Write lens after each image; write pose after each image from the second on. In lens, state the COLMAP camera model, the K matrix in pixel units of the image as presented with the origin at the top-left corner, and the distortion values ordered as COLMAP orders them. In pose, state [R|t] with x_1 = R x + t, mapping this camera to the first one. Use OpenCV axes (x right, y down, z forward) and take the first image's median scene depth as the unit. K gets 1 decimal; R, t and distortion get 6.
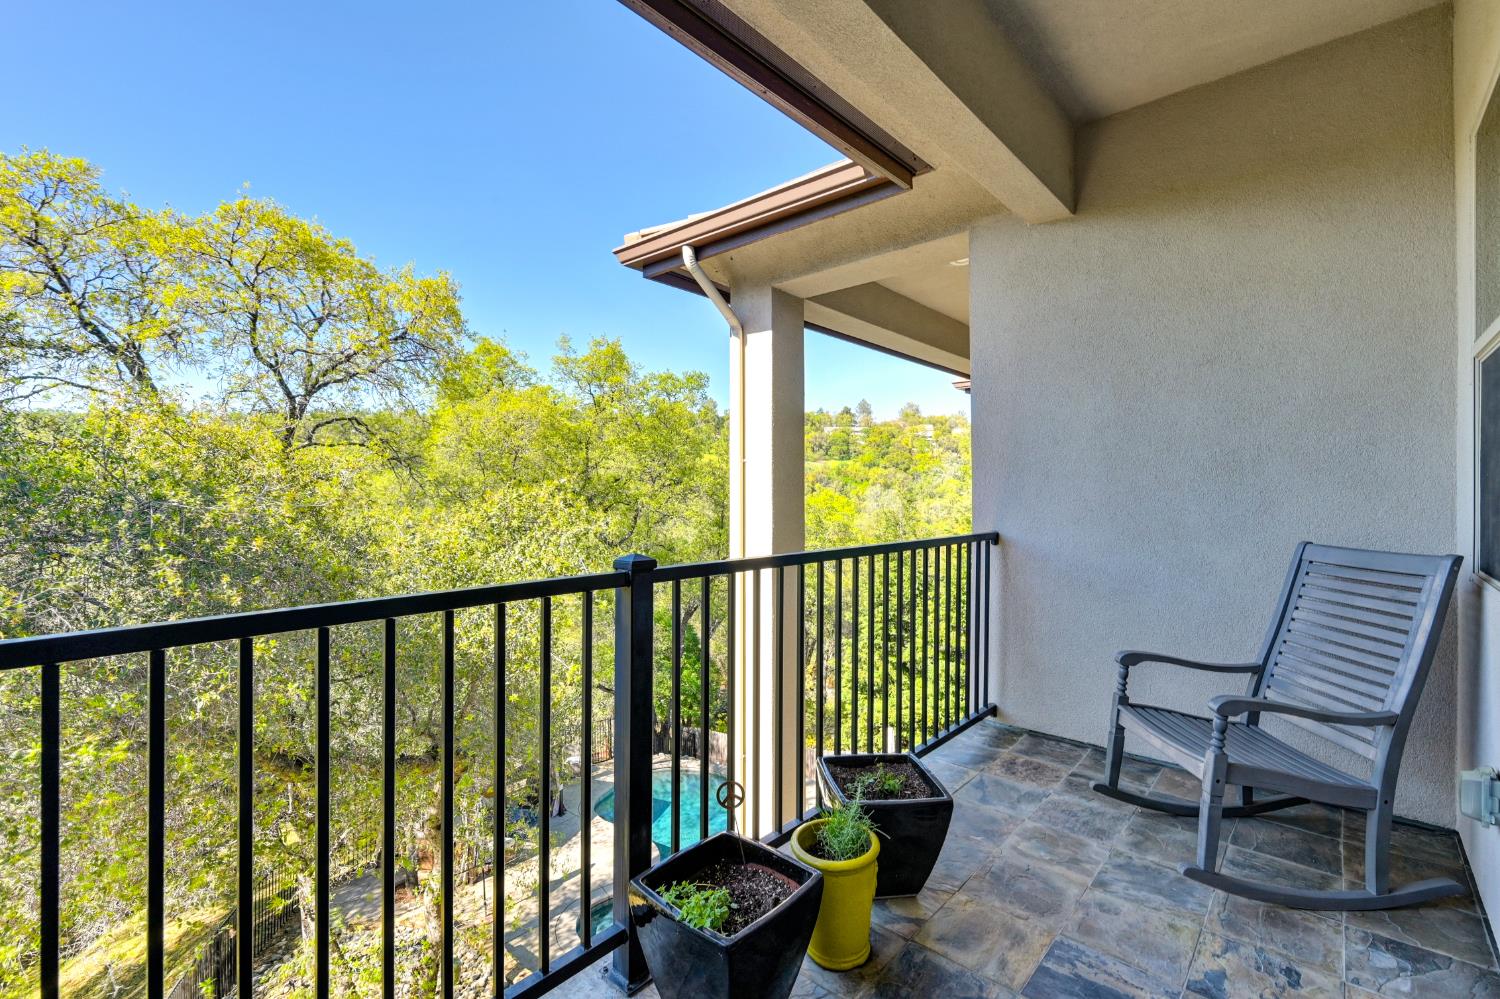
lens RADIAL K [[668.5, 0, 750.4], [0, 668.5, 492.4], [0, 0, 1]] dist [0.003588, -0.000874]
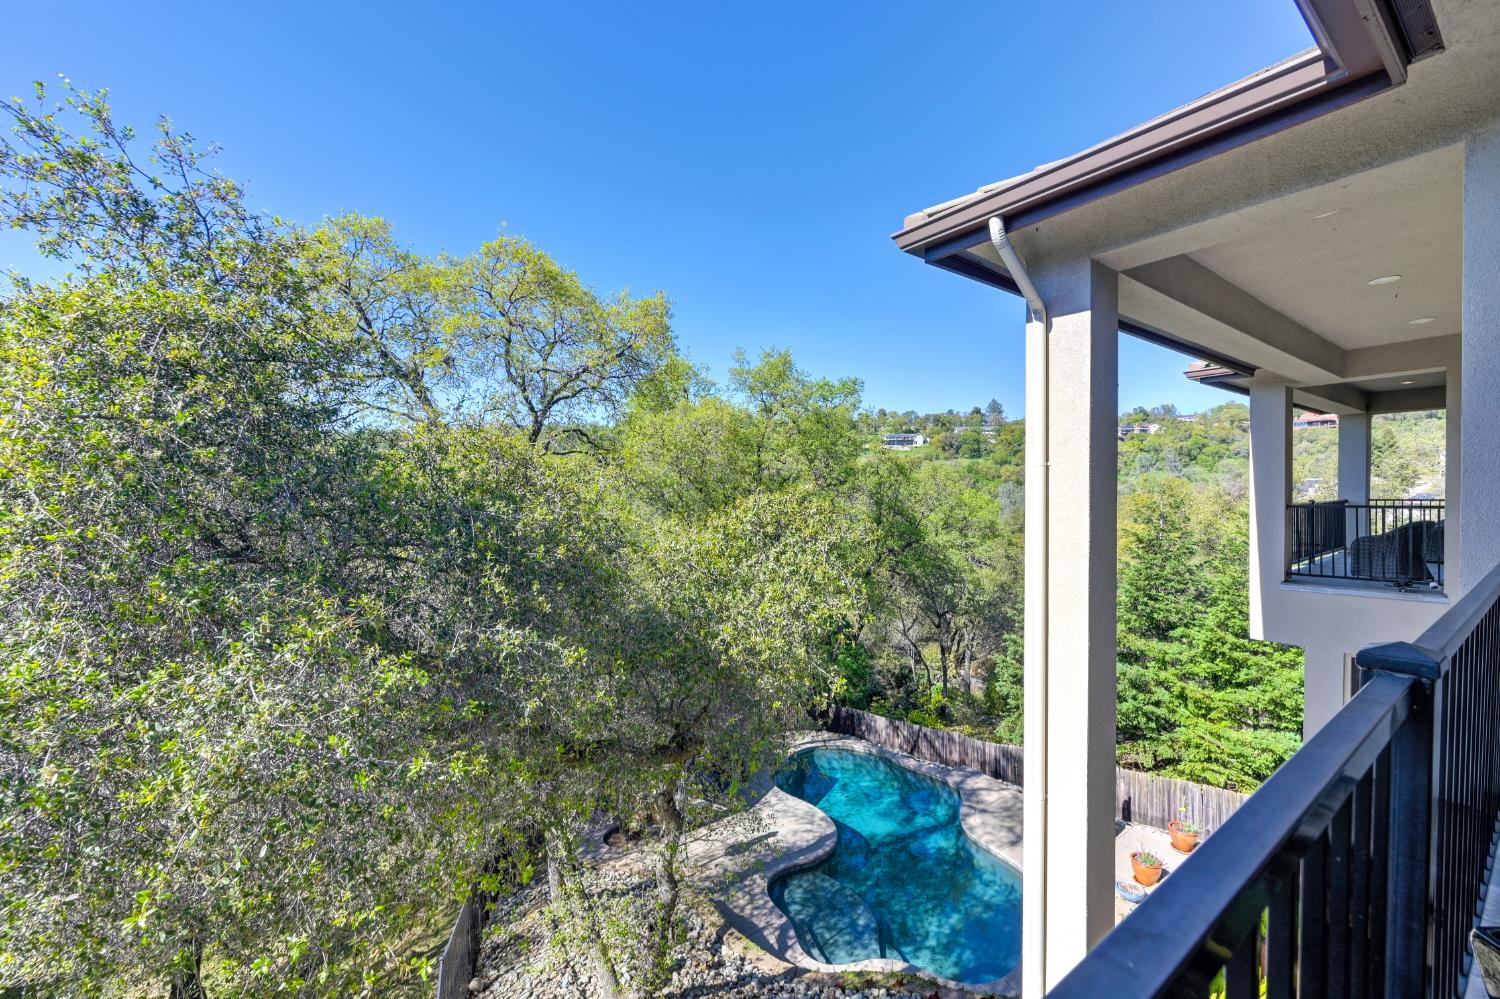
lens RADIAL K [[600.8, 0, 749.4], [0, 600.8, 508.4], [0, 0, 1]] dist [0.003622, 0.000400]
pose [[0.976365, 0.002782, -0.216111, -0.110049], [0.003976, 0.999517, 0.030827, -0.007209], [0.216093, -0.030957, 0.975882, 0.071978]]
